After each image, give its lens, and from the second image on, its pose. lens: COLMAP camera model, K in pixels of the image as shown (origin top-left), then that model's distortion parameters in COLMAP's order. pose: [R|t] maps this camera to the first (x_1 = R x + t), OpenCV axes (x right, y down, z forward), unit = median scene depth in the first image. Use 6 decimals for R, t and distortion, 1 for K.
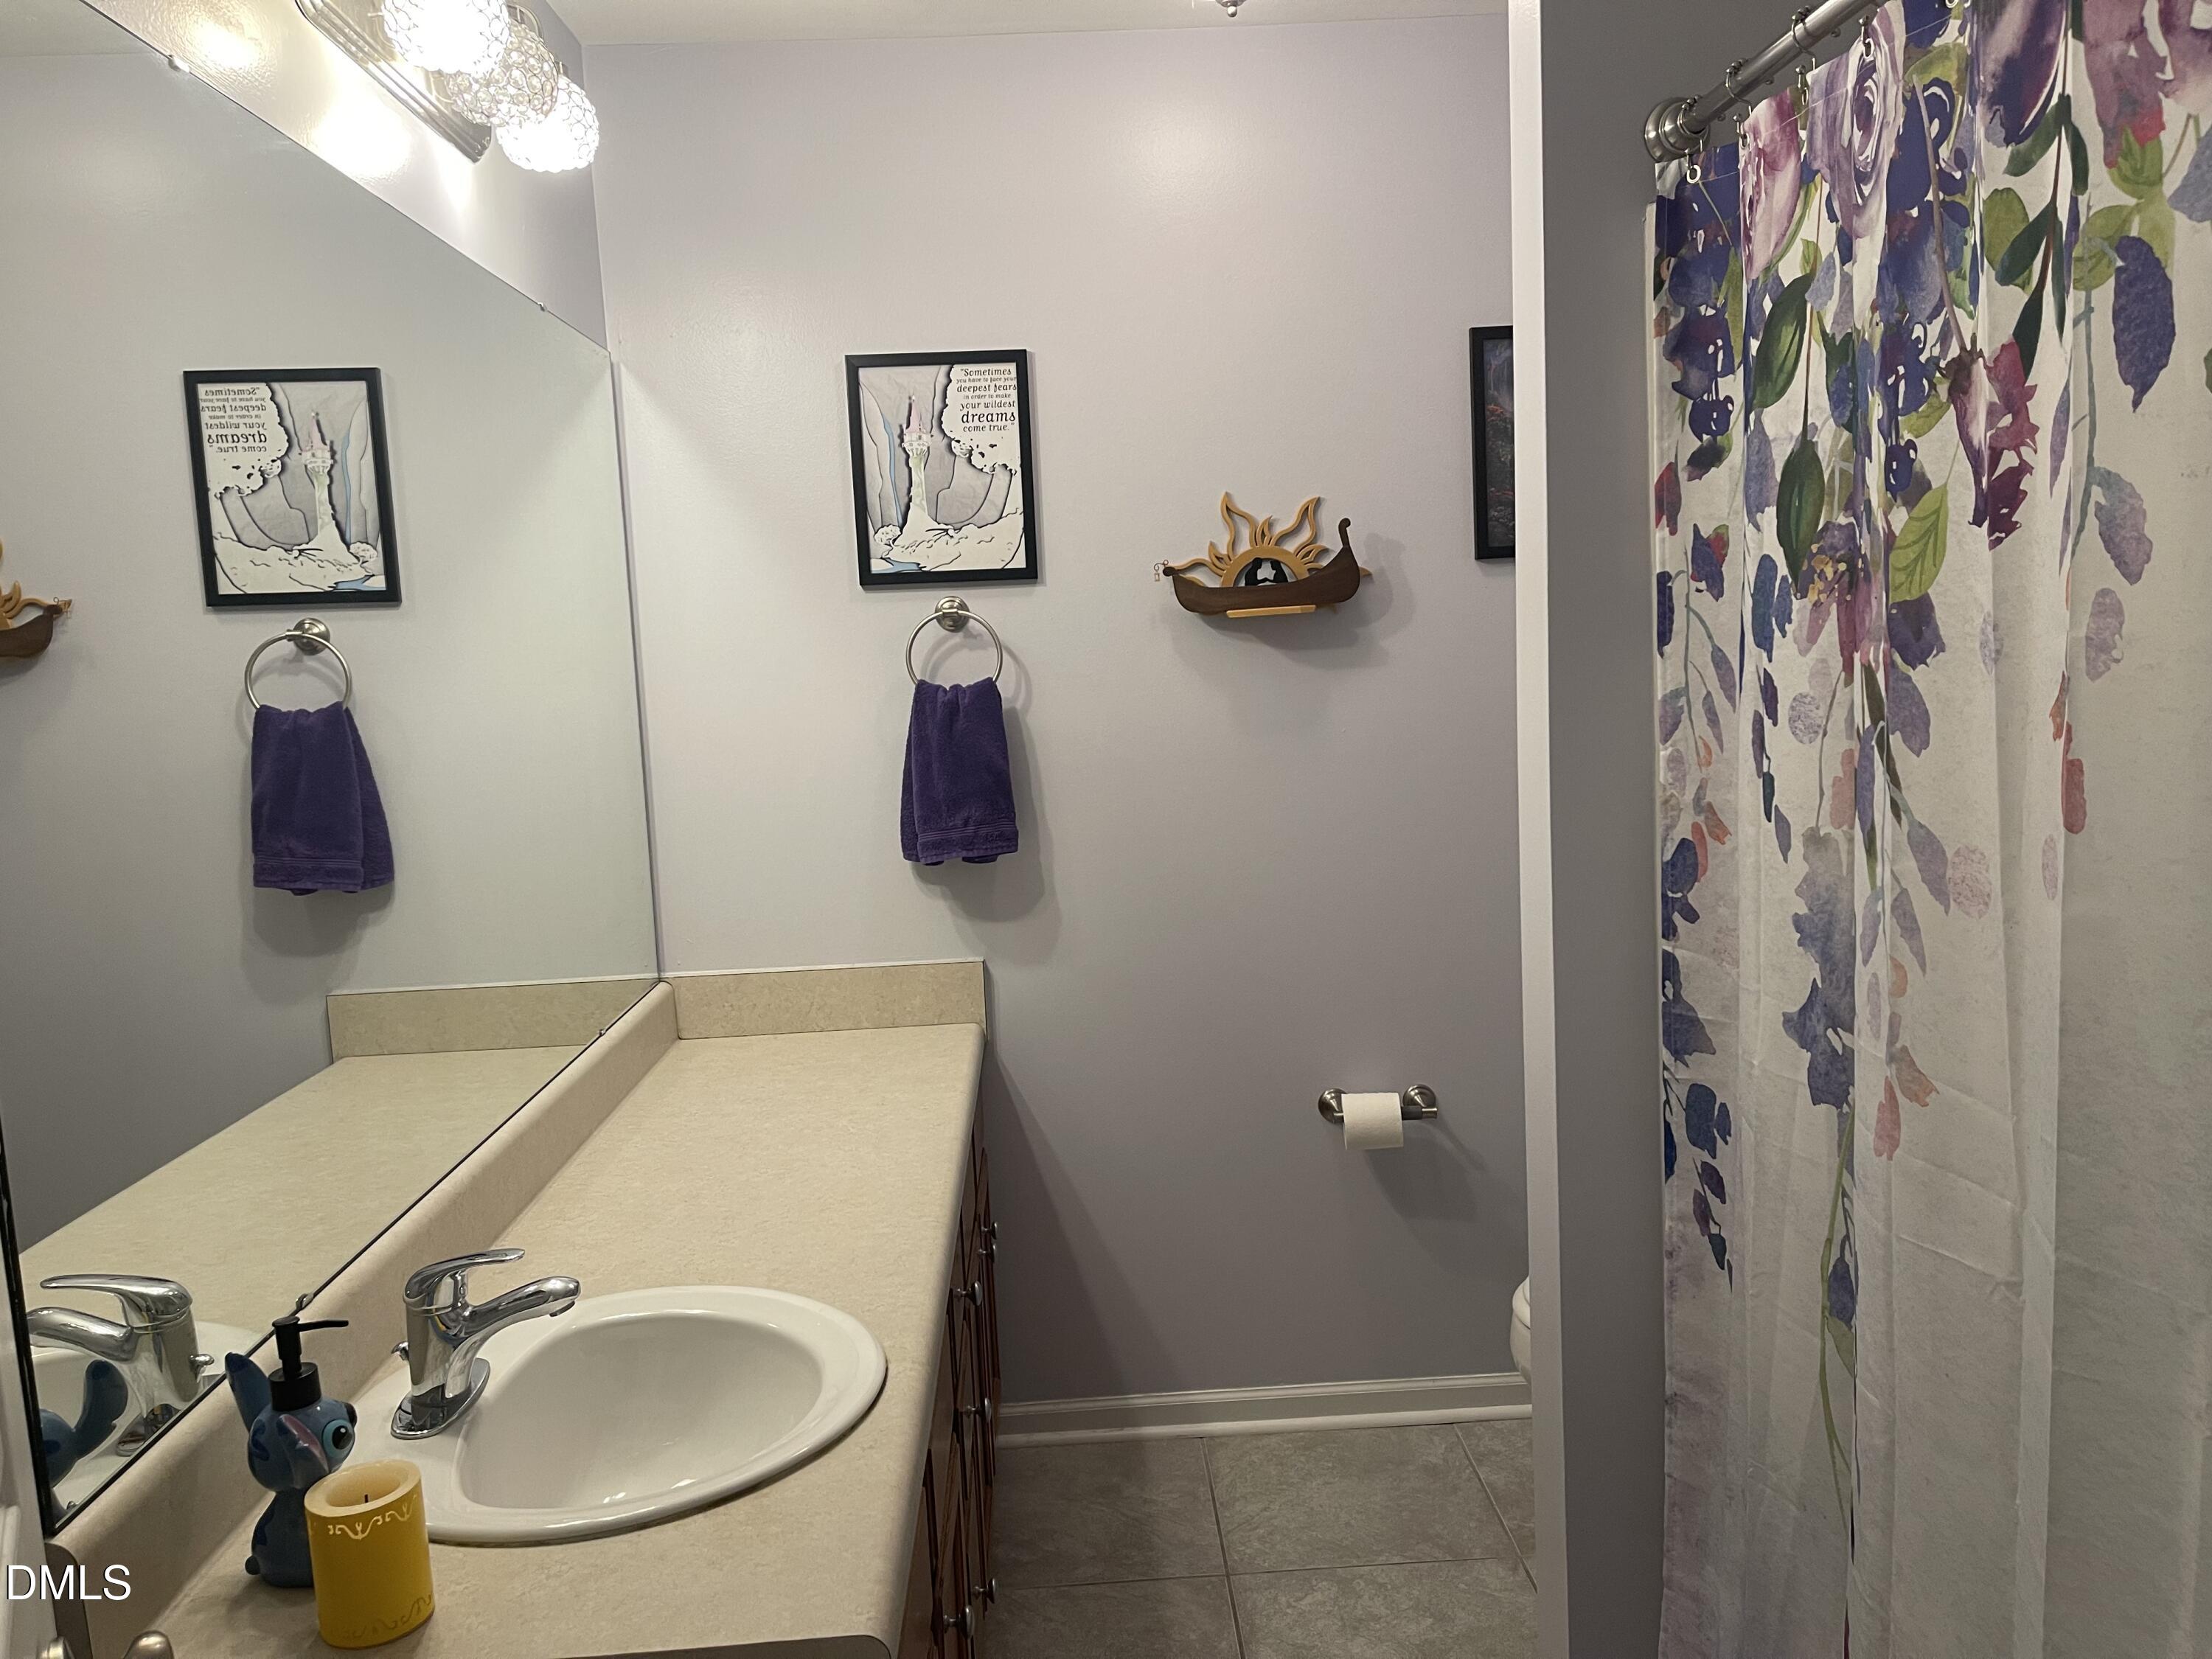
lens RADIAL K [[1666.9, 0, 1118.9], [0, 1666.9, 831.9], [0, 0, 1]] dist [0.080221, -0.102676]
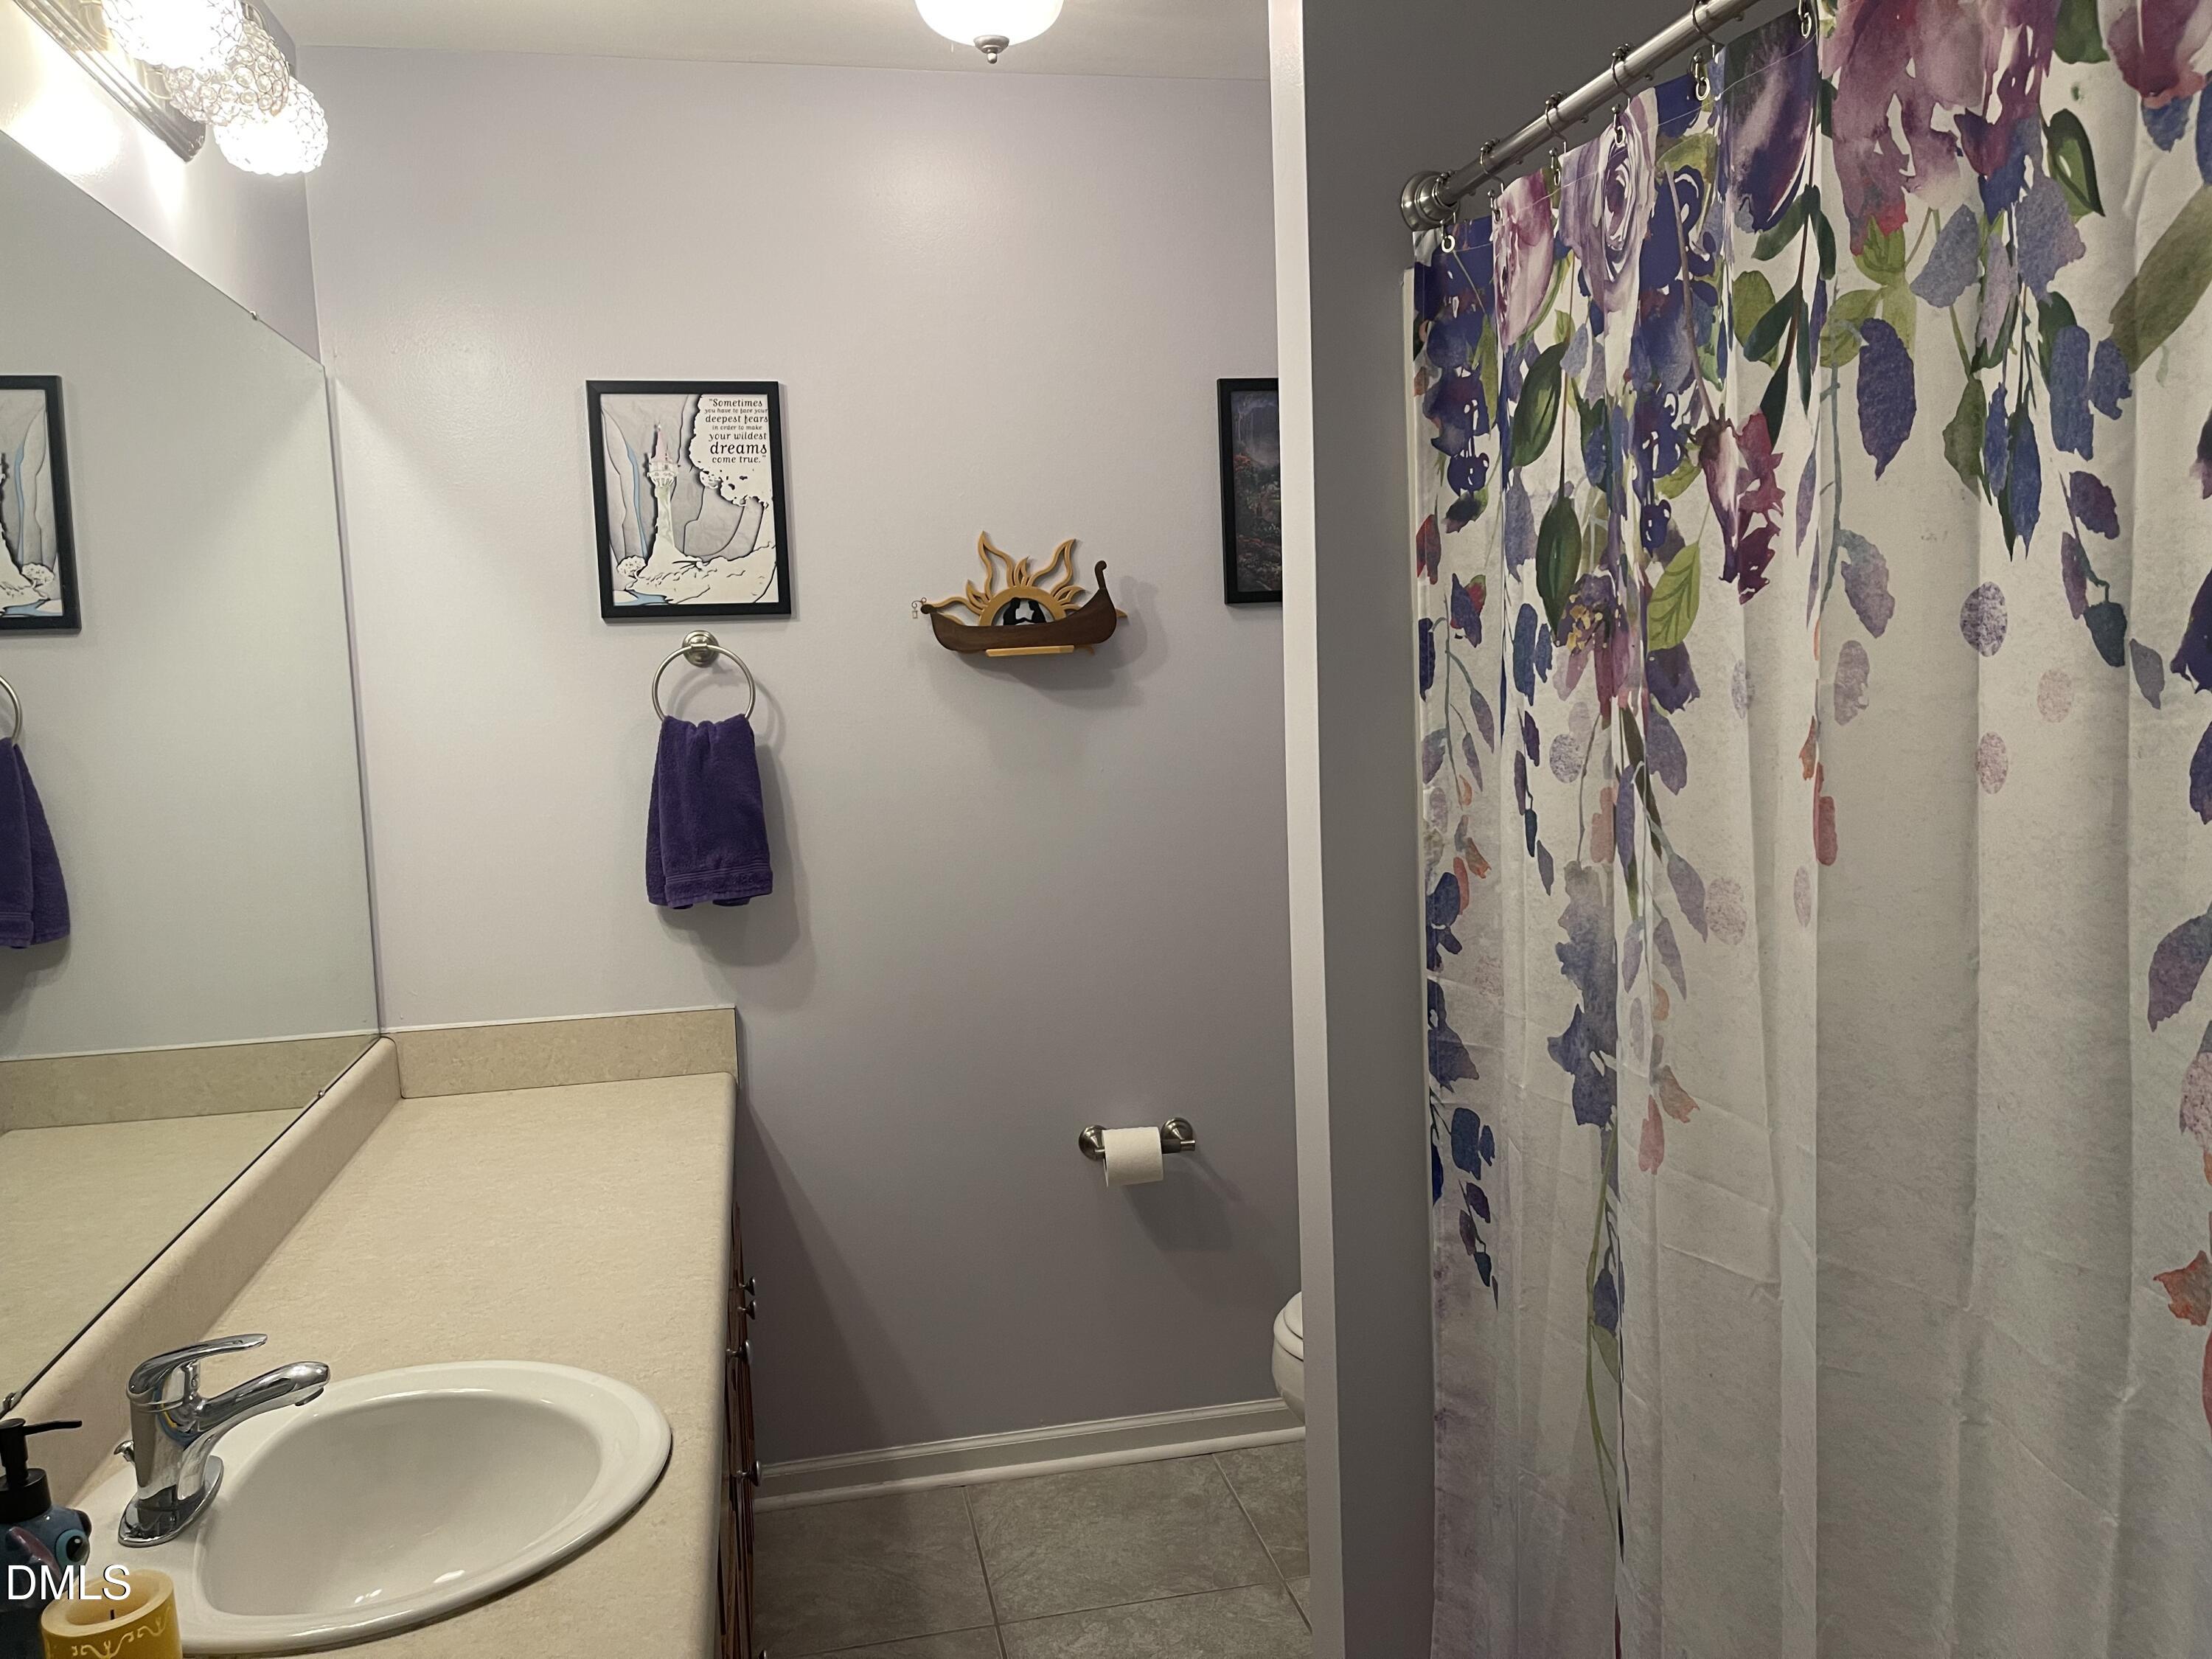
lens RADIAL K [[1666.9, 0, 1118.9], [0, 1666.9, 831.9], [0, 0, 1]] dist [0.080221, -0.102676]
pose [[0.985971, -0.006101, 0.166804, -0.024021], [0.009925, 0.999707, -0.022100, -0.000431], [-0.166621, 0.023445, 0.985742, 0.003480]]
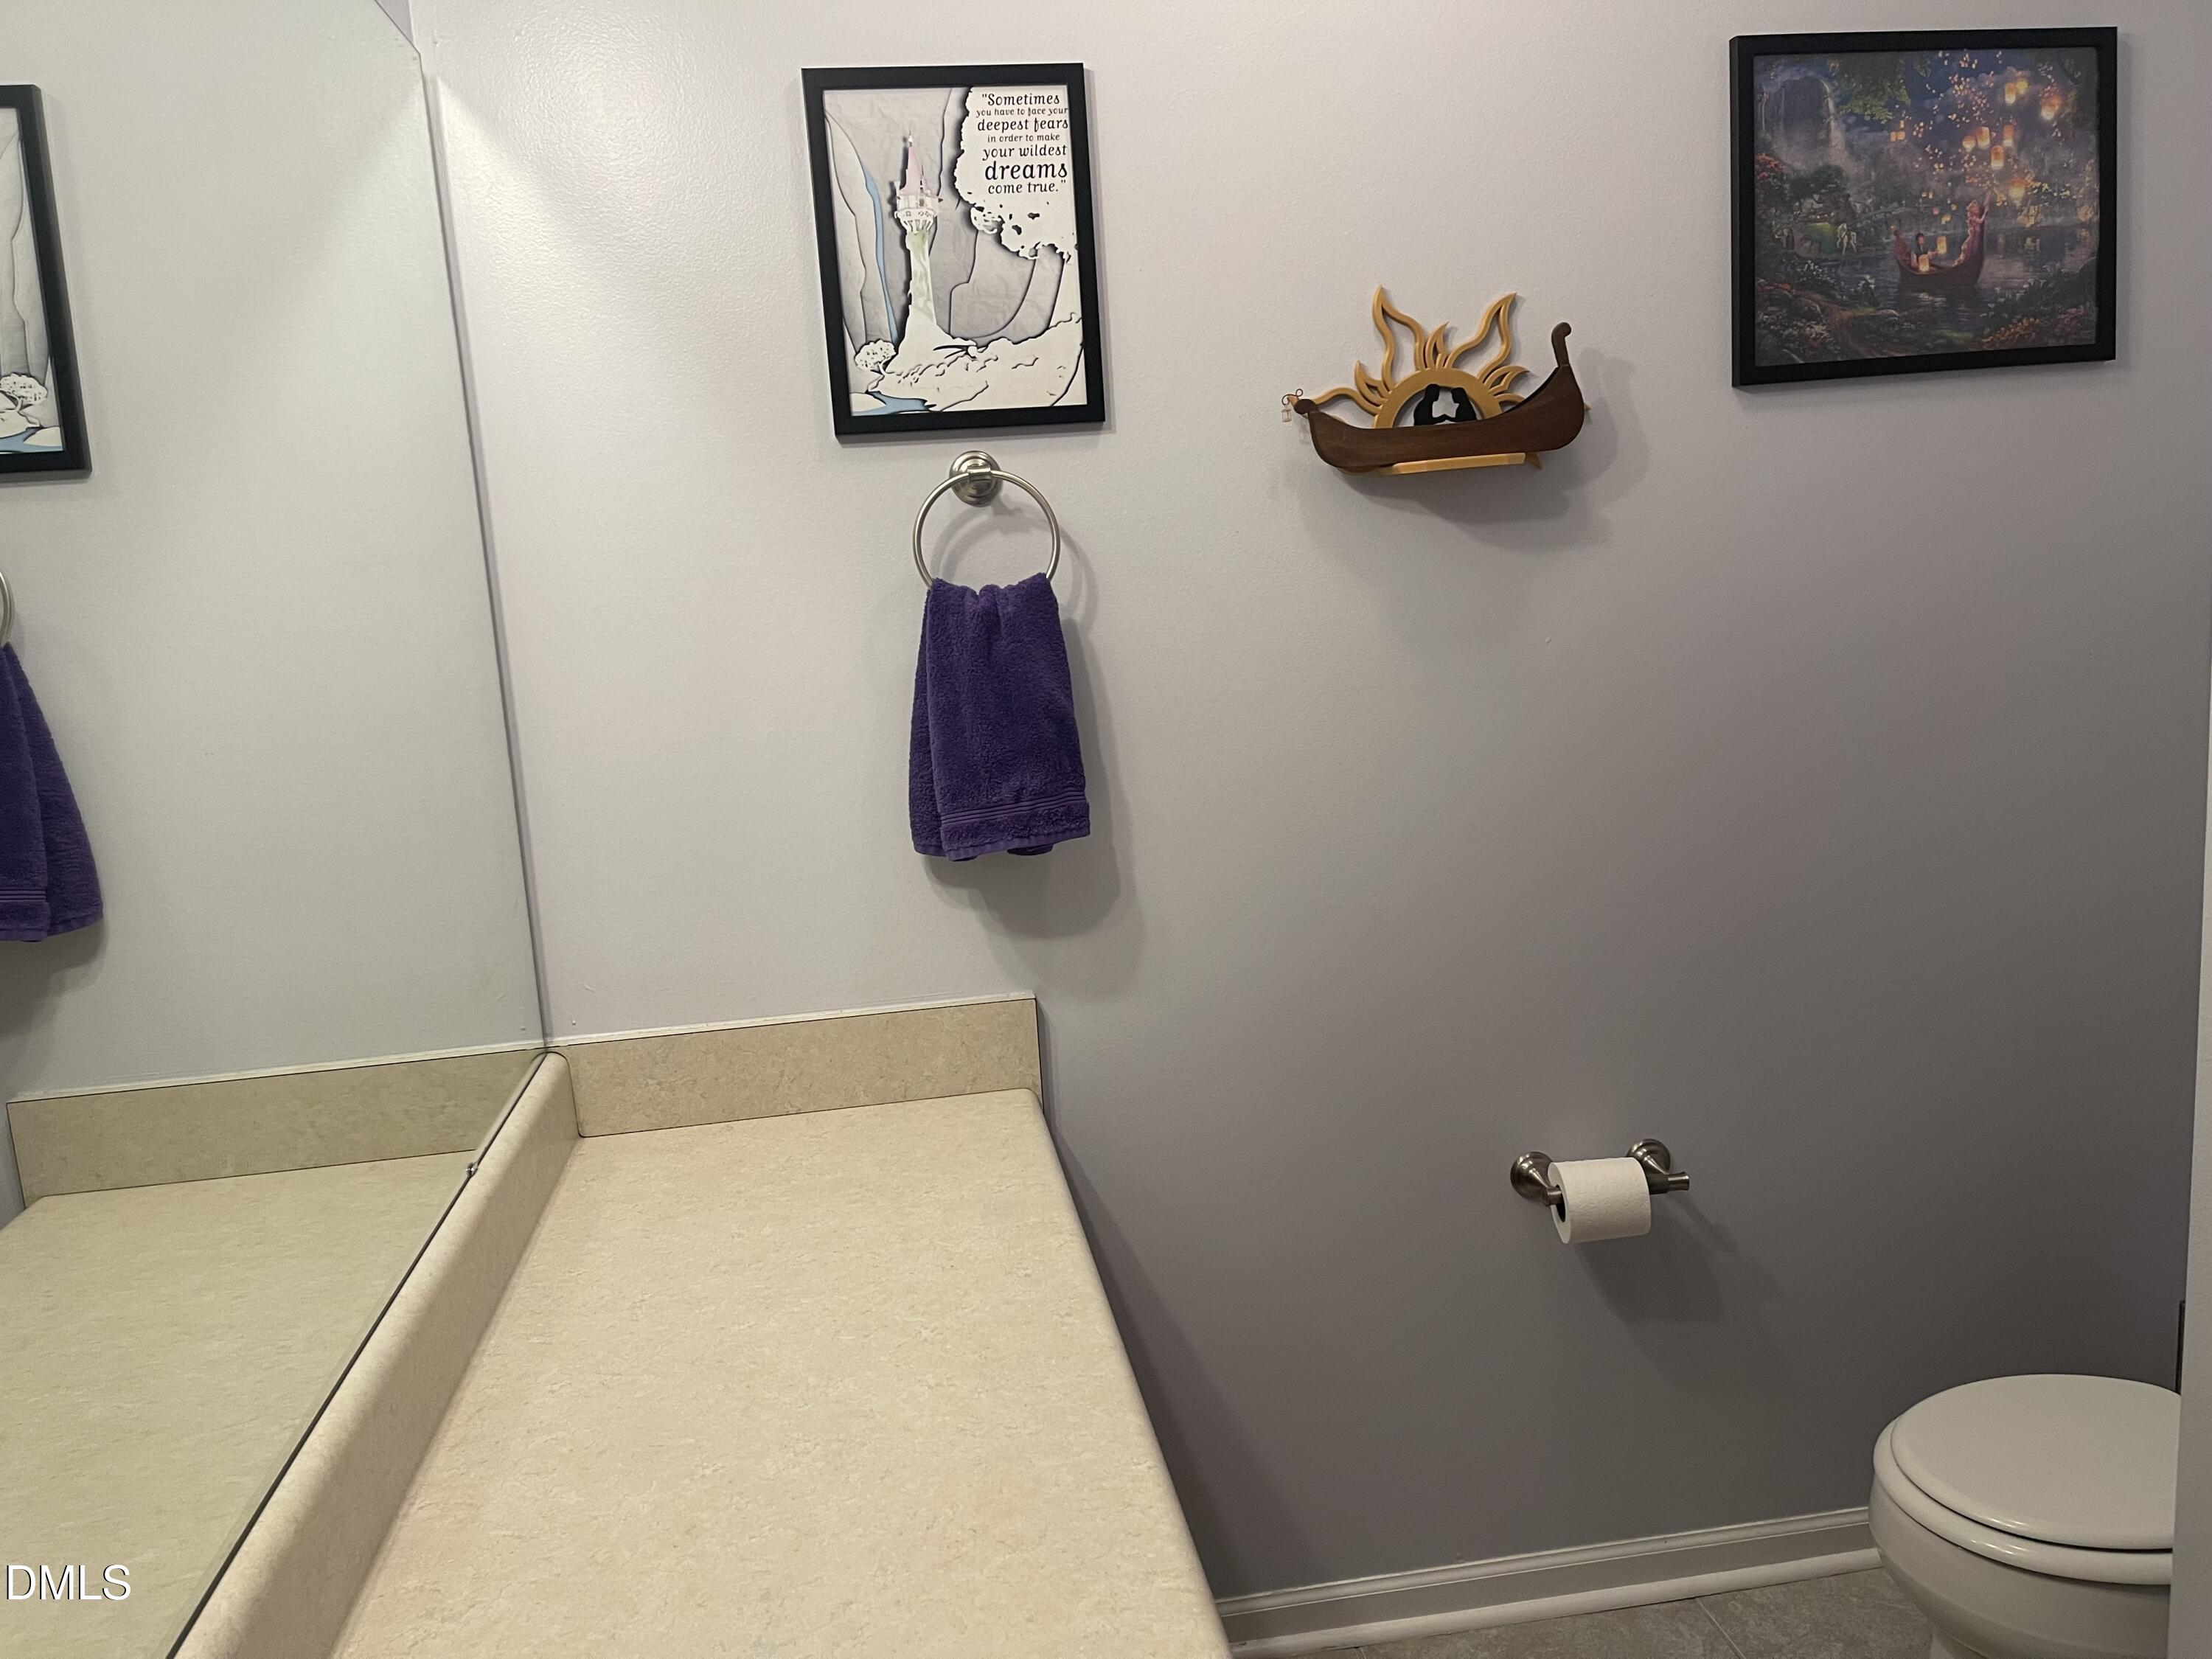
lens RADIAL K [[1634.1, 0, 1095.7], [0, 1634.1, 817.5], [0, 0, 1]] dist [0.064342, -0.072706]
pose [[0.994021, -0.036694, 0.102837, -0.126267], [0.033085, 0.998783, 0.036578, -0.019166], [-0.104054, -0.032957, 0.994025, 0.353213]]
